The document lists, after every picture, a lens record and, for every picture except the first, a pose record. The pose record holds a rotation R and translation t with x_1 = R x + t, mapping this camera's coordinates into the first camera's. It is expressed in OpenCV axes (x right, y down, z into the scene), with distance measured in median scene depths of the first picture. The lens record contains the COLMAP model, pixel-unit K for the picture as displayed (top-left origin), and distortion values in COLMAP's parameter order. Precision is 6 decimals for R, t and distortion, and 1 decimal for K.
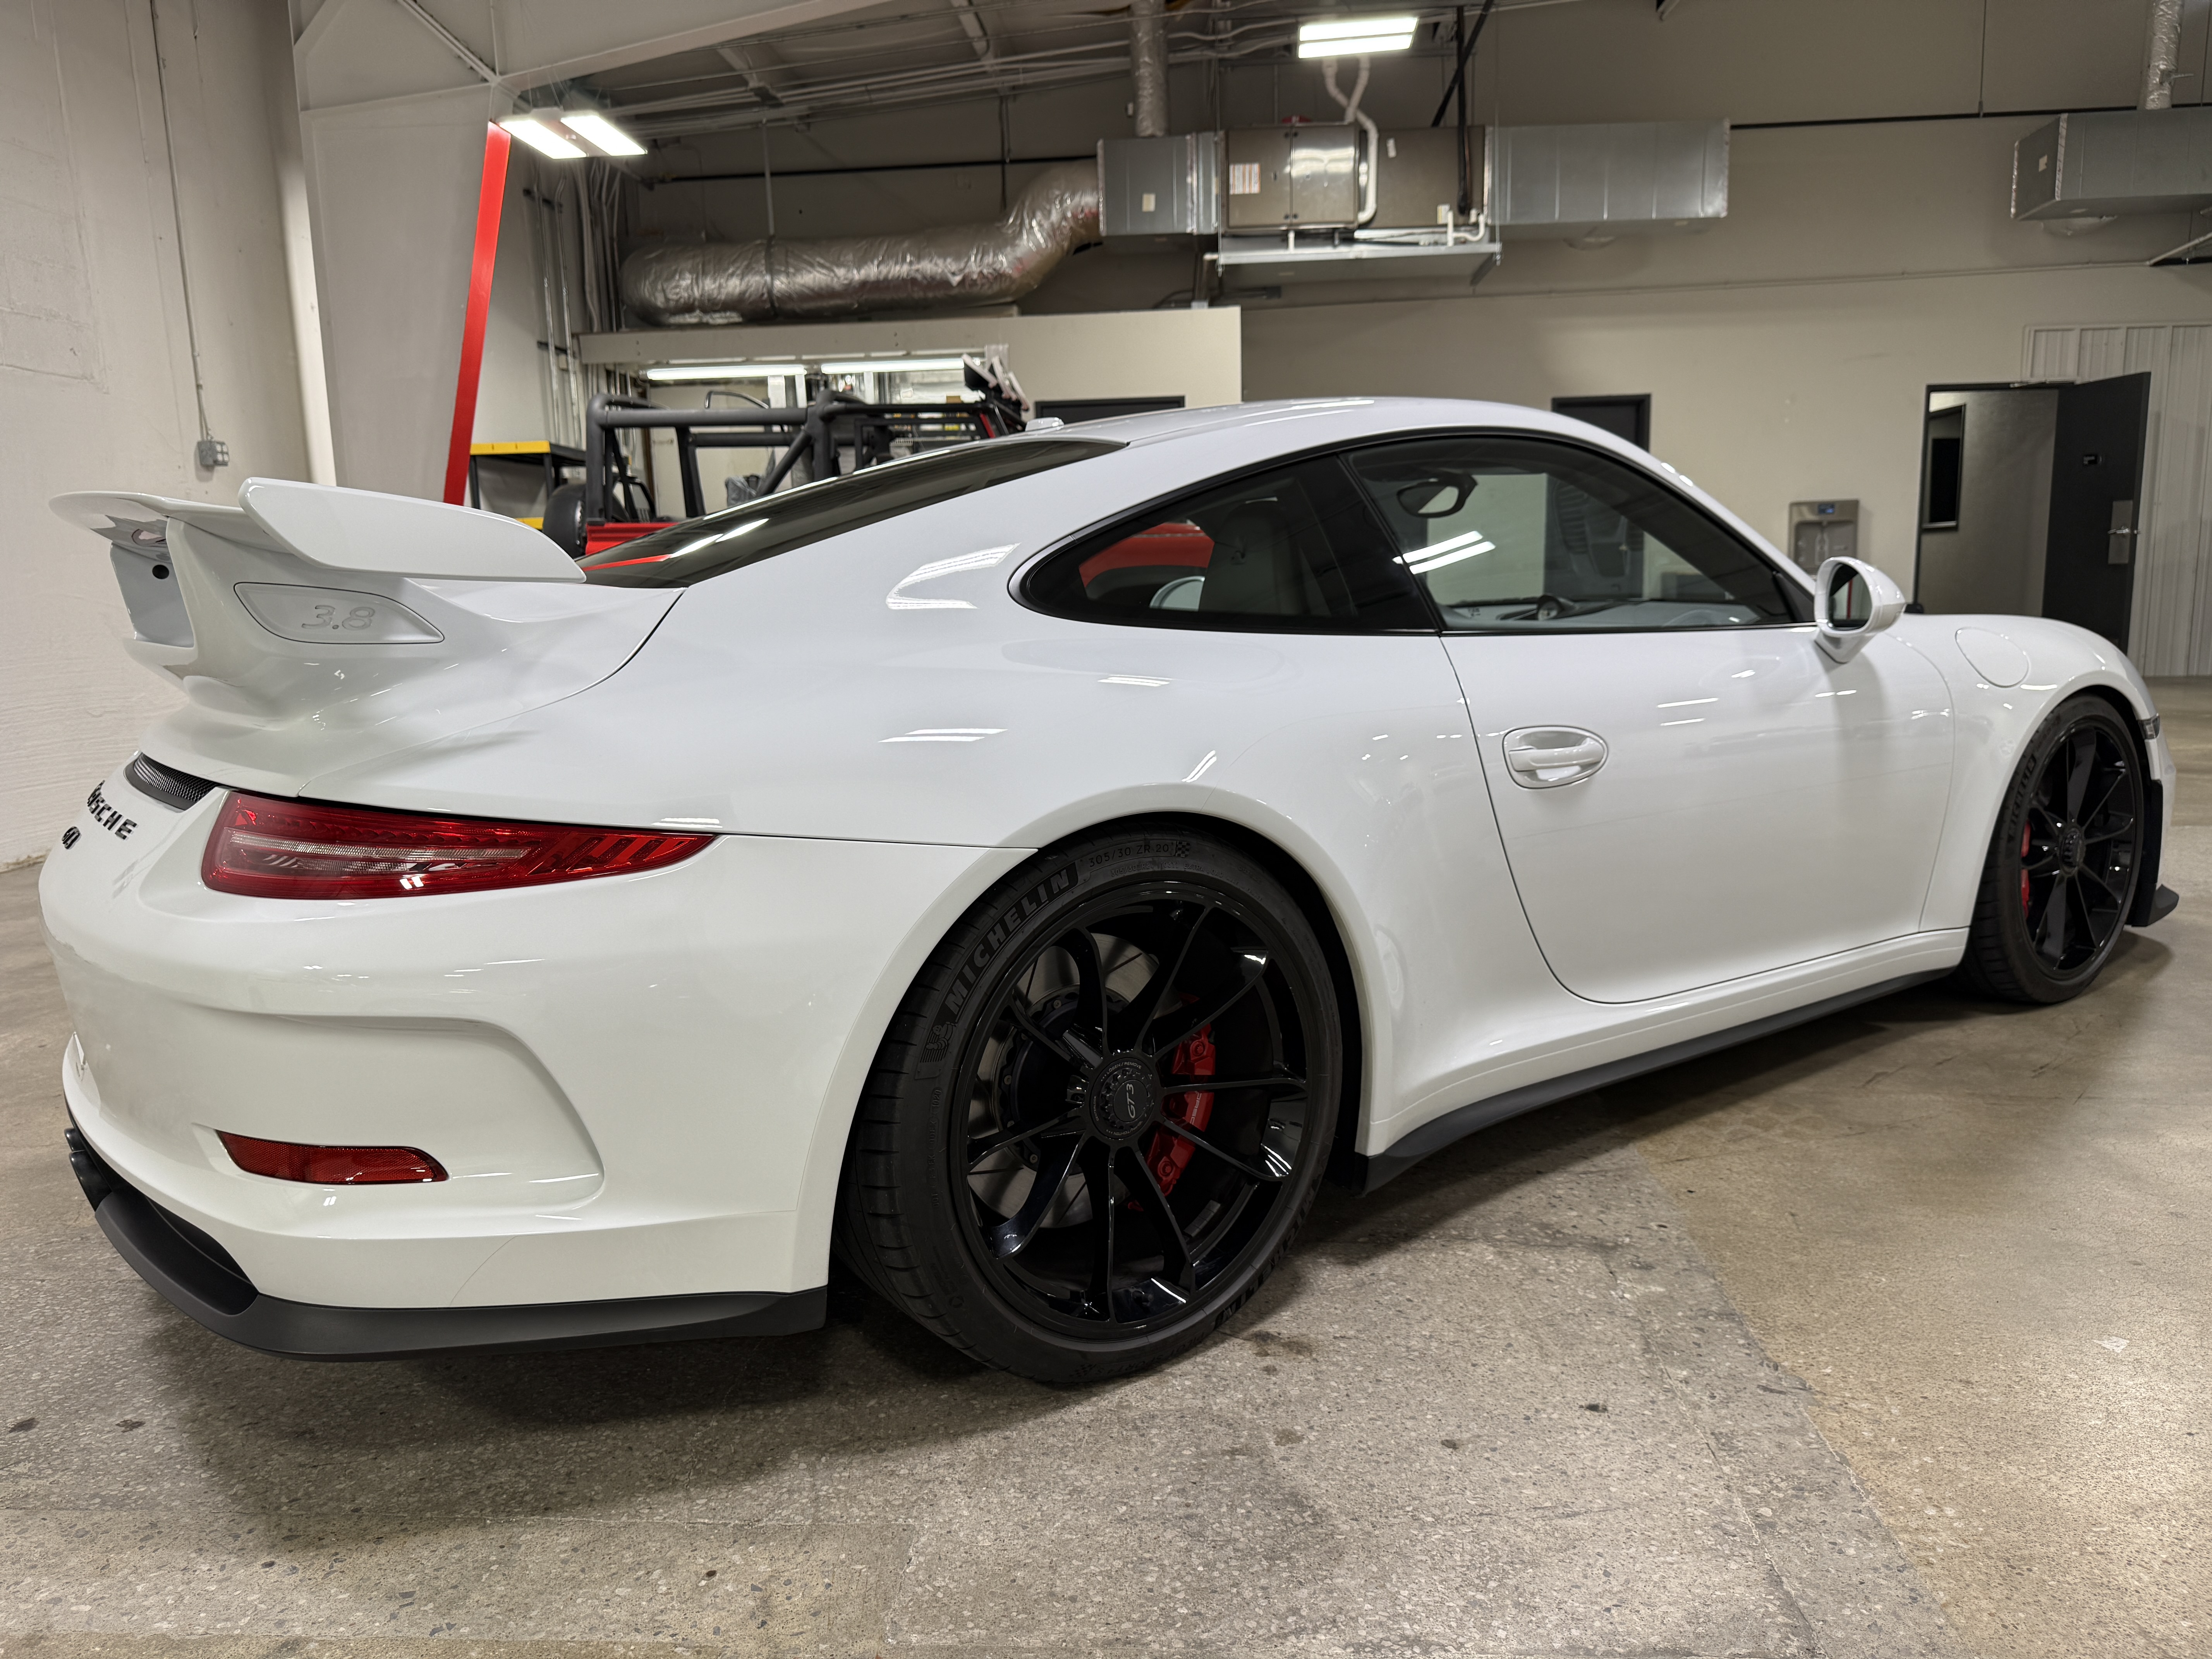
lens RADIAL K [[1568.7, 0, 1106.0], [0, 1568.7, 829.5], [0, 0, 1]] dist [0.023793, -0.032601]
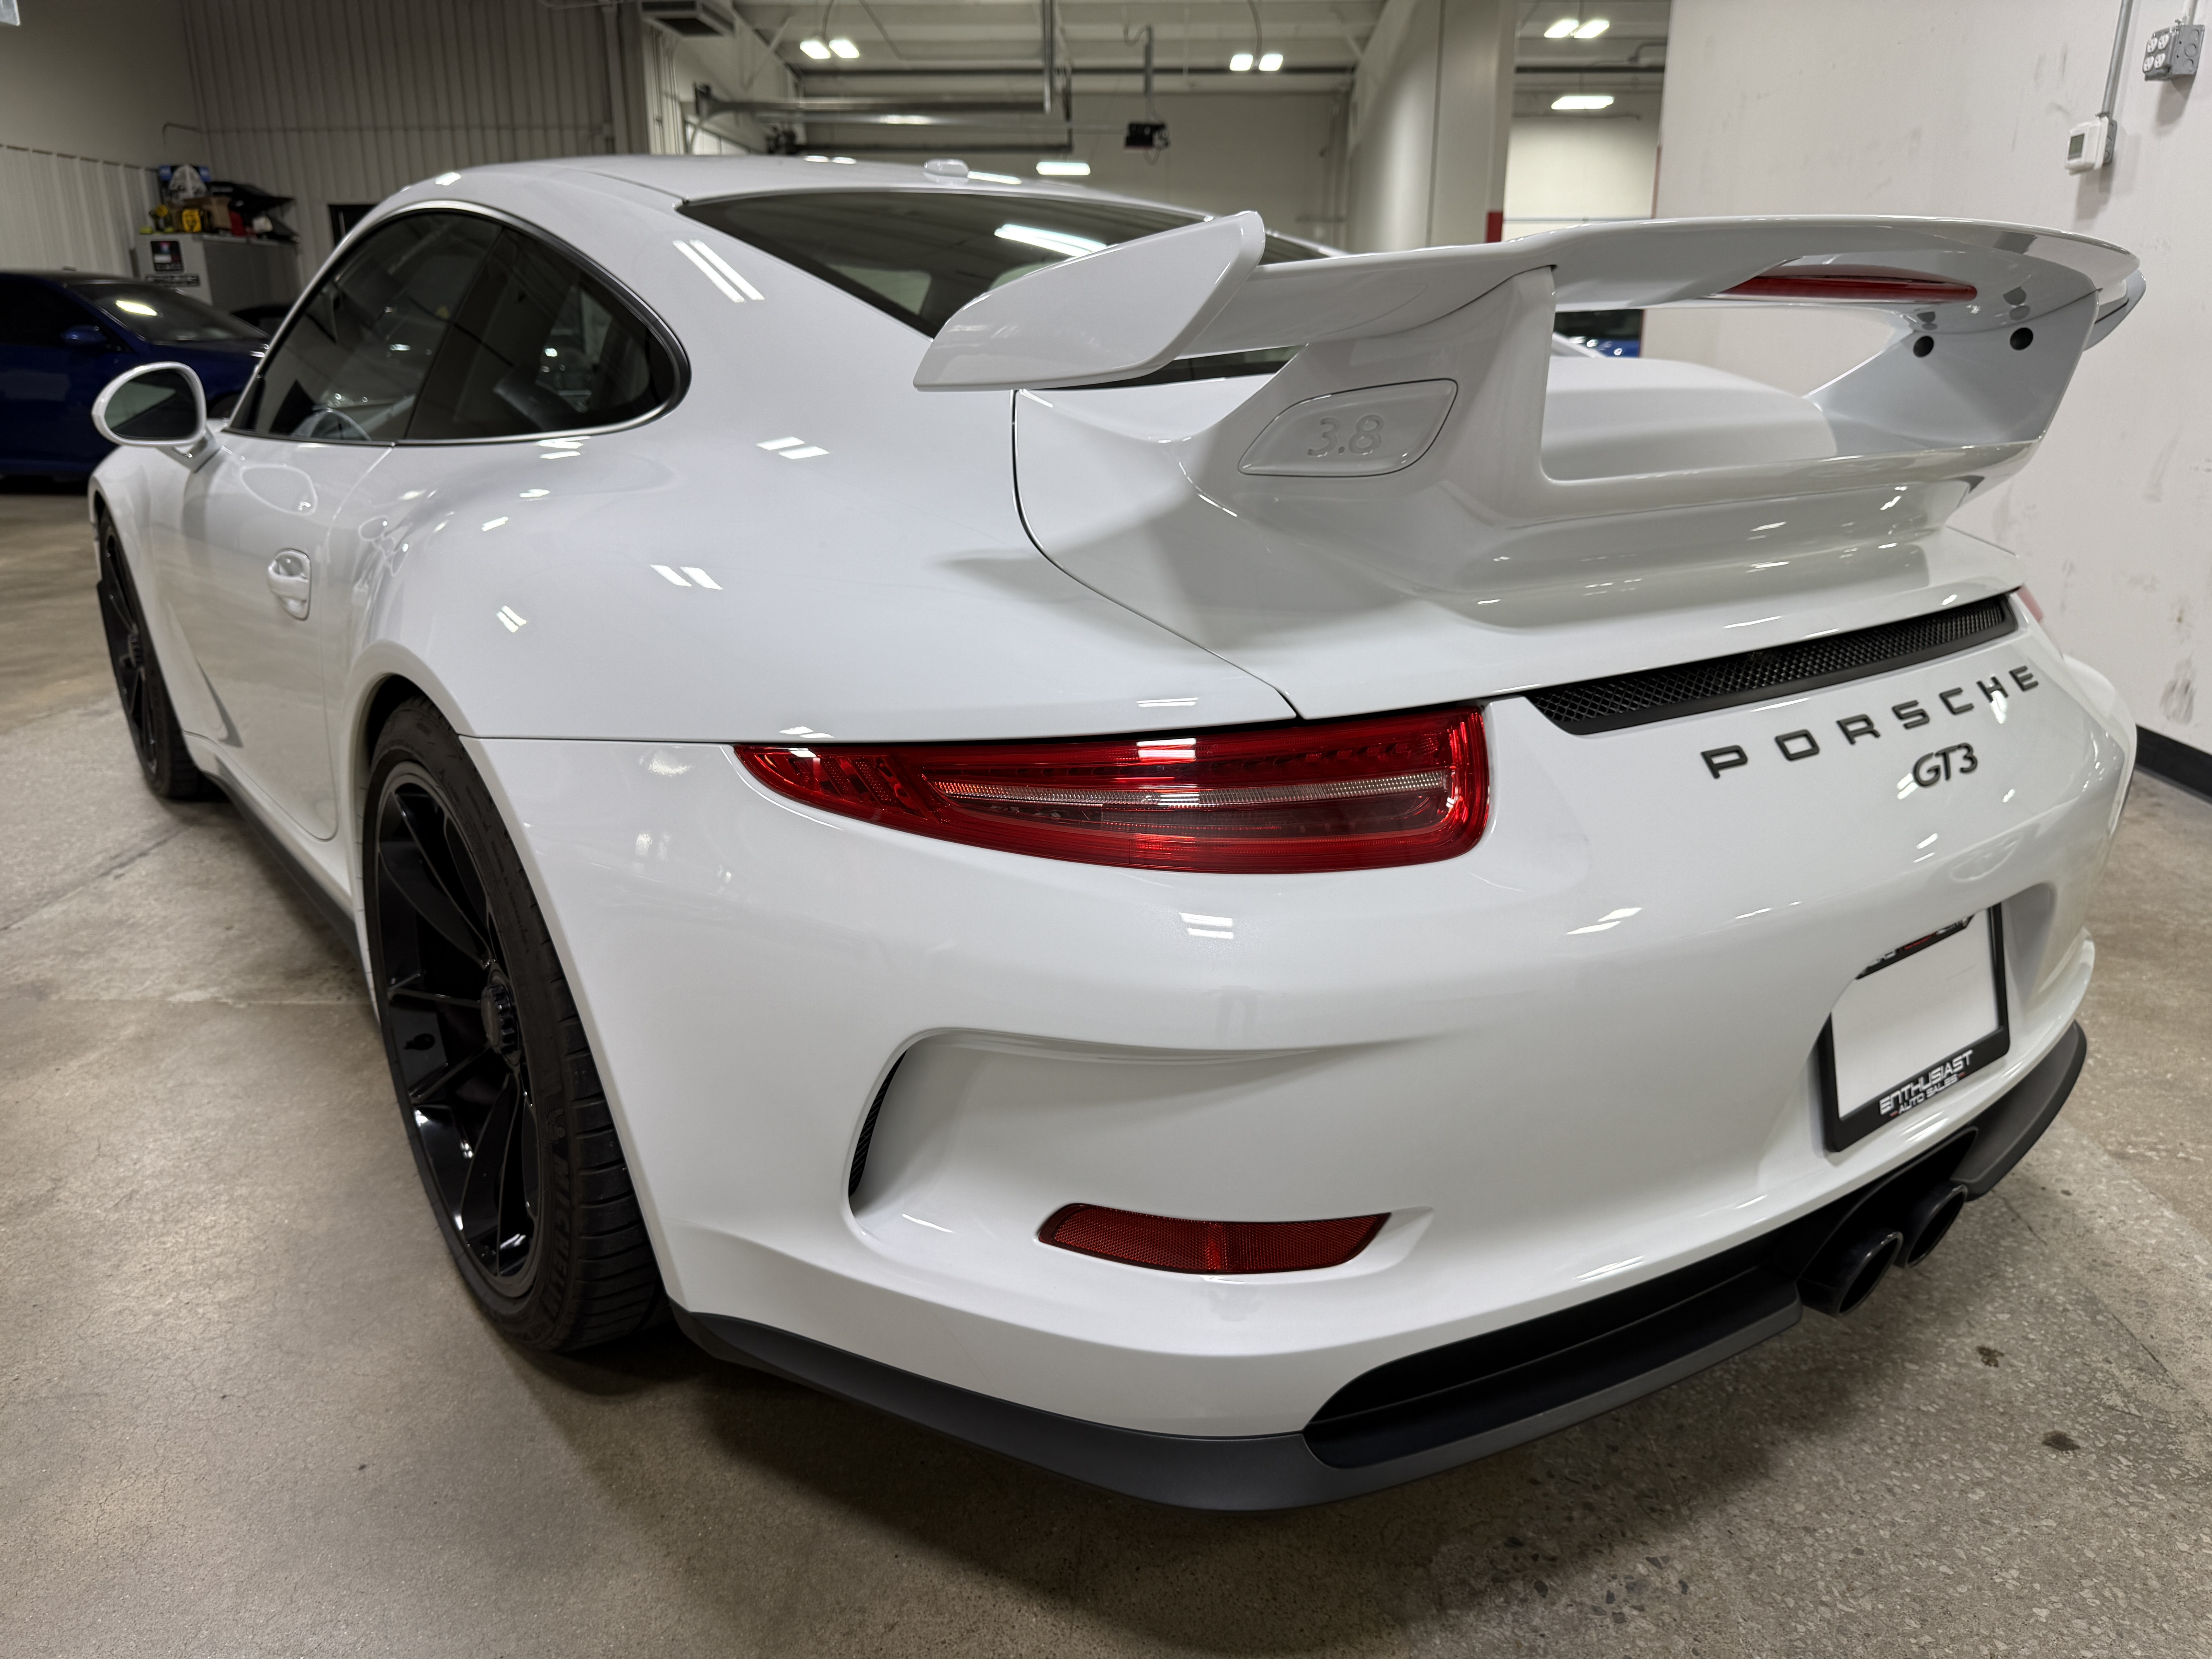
lens RADIAL K [[1581.6, 0, 1107.5], [0, 1581.6, 837.8], [0, 0, 1]] dist [-0.001871, -0.008557]
pose [[-0.040738, -0.279680, 0.959229, -0.374478], [0.160127, 0.945790, 0.282562, -0.060713], [-0.986255, 0.165109, 0.006255, 0.393569]]
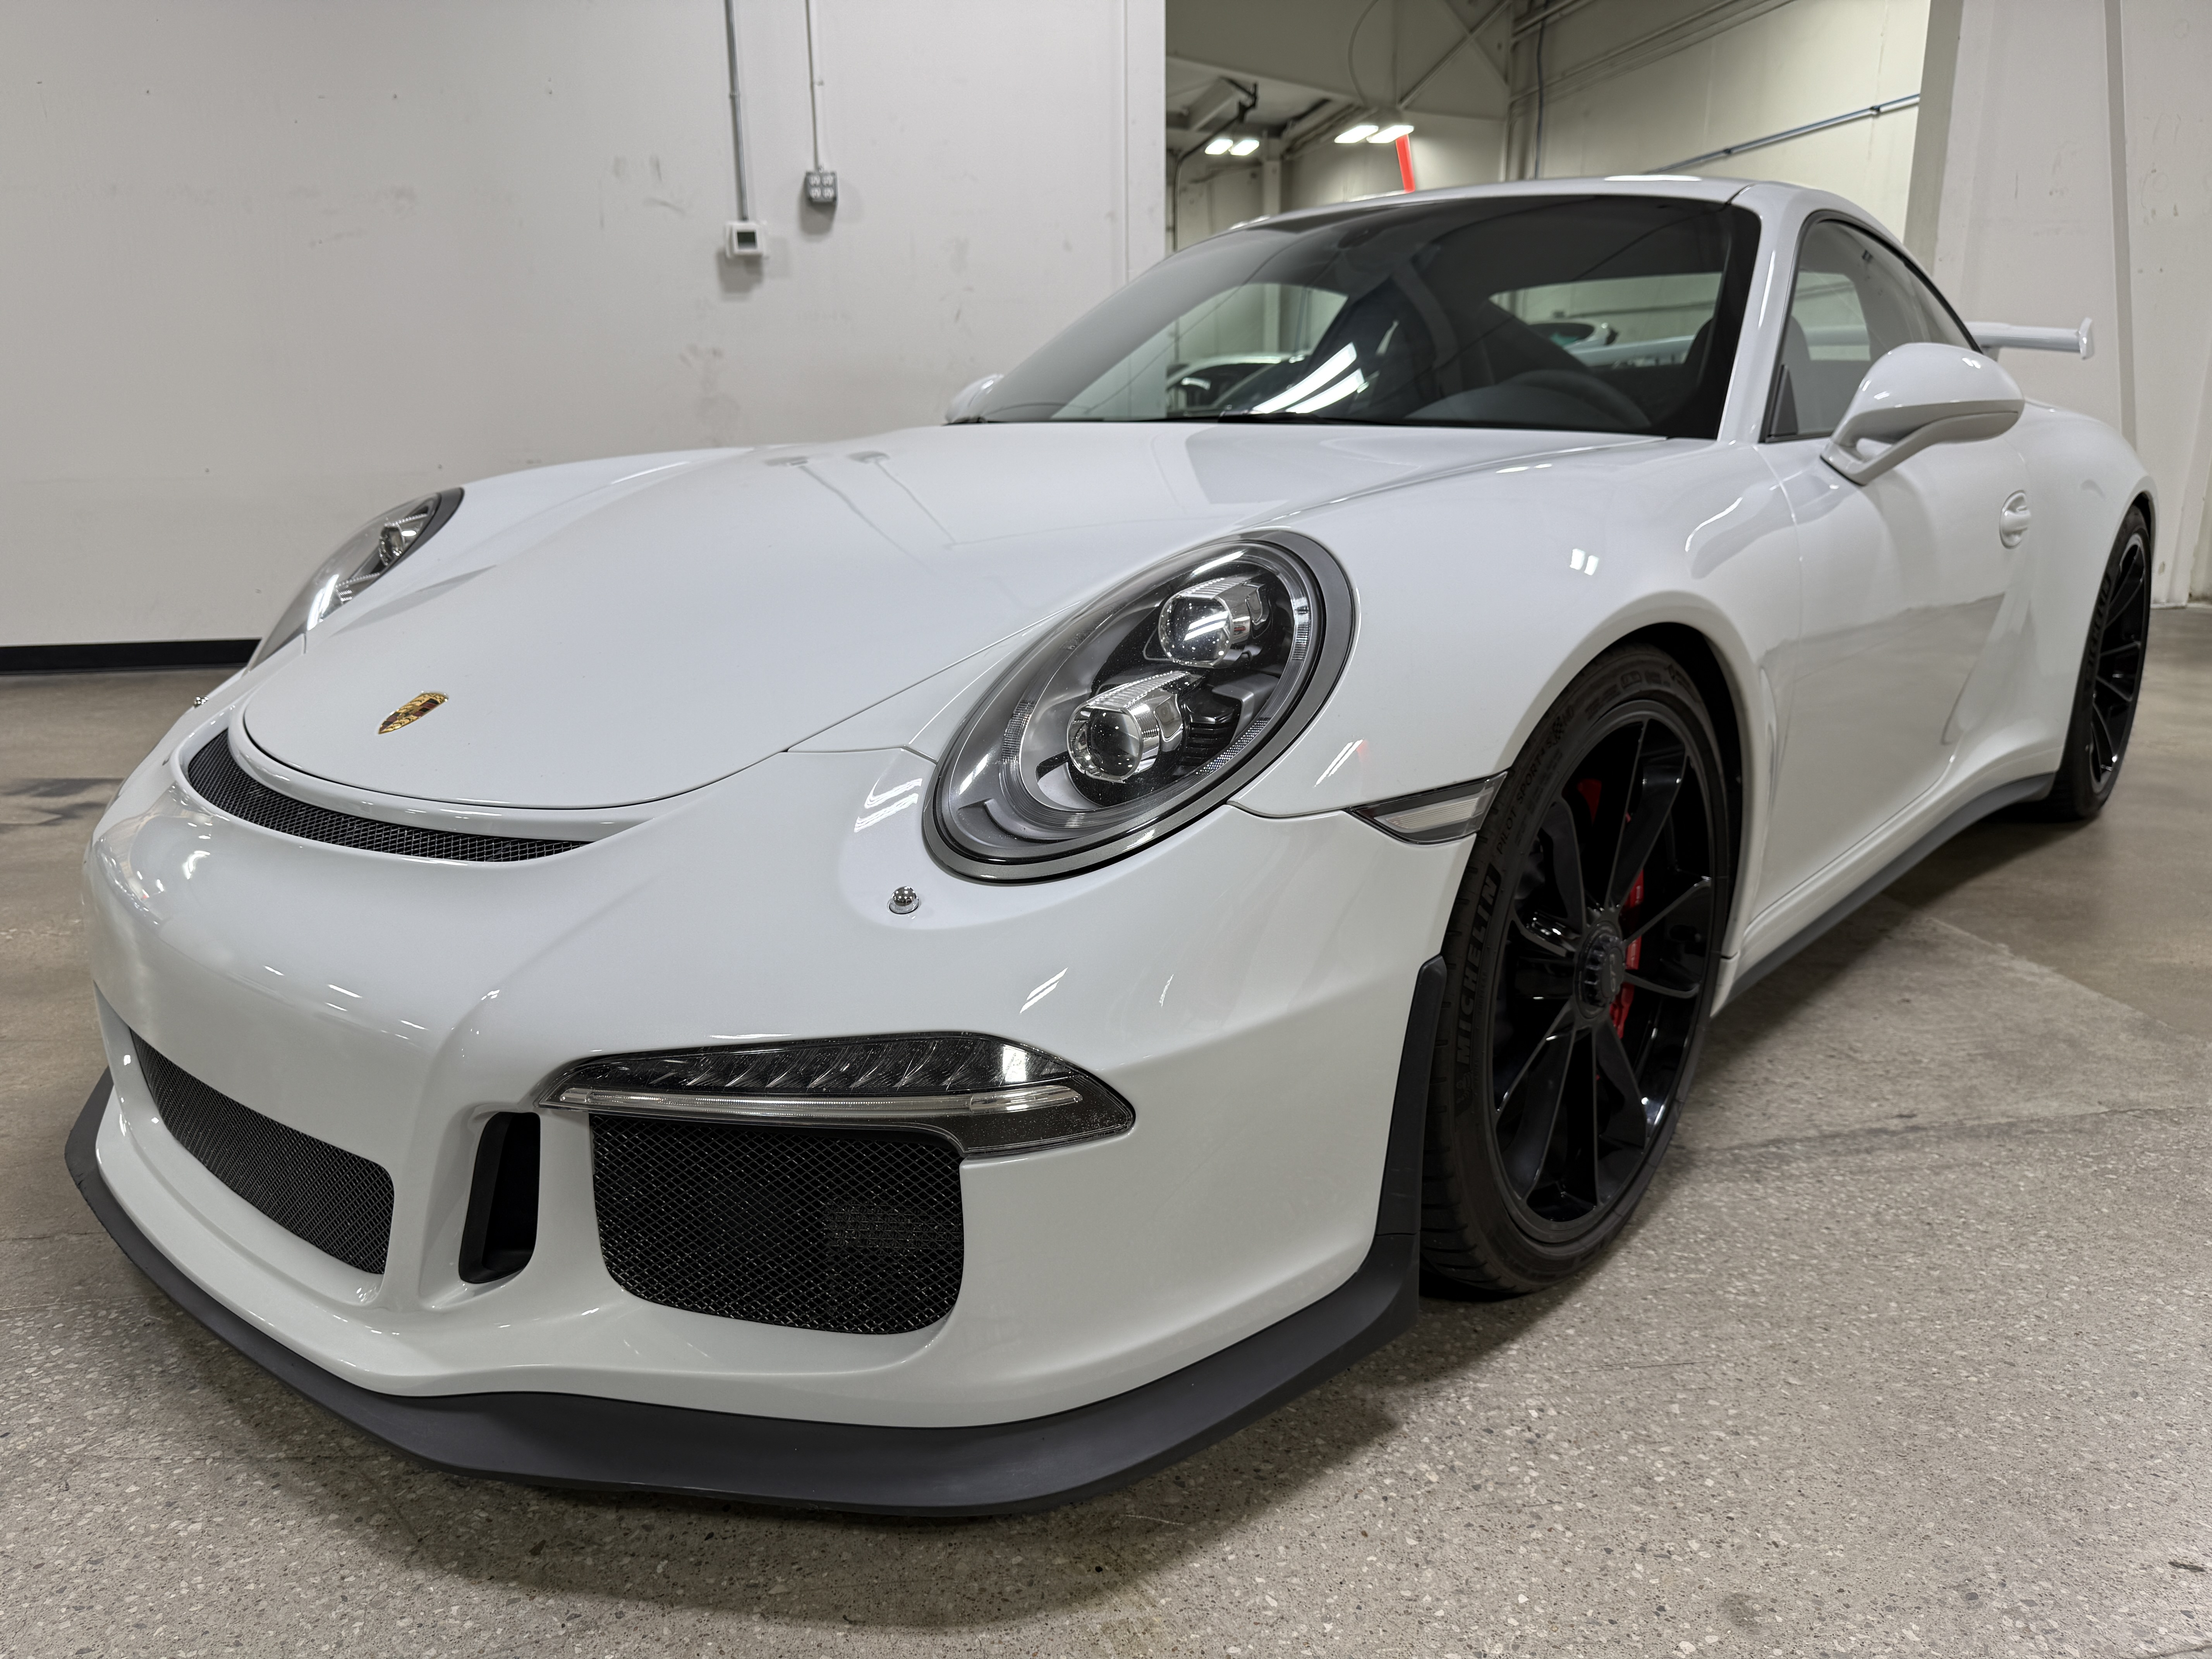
lens RADIAL K [[1581.6, 0, 1107.5], [0, 1581.6, 837.8], [0, 0, 1]] dist [-0.001871, -0.008557]
pose [[-0.970952, 0.097880, -0.218340, 0.267049], [-0.001807, 0.909478, 0.415748, -0.138216], [0.239269, 0.404066, -0.882882, 0.878094]]
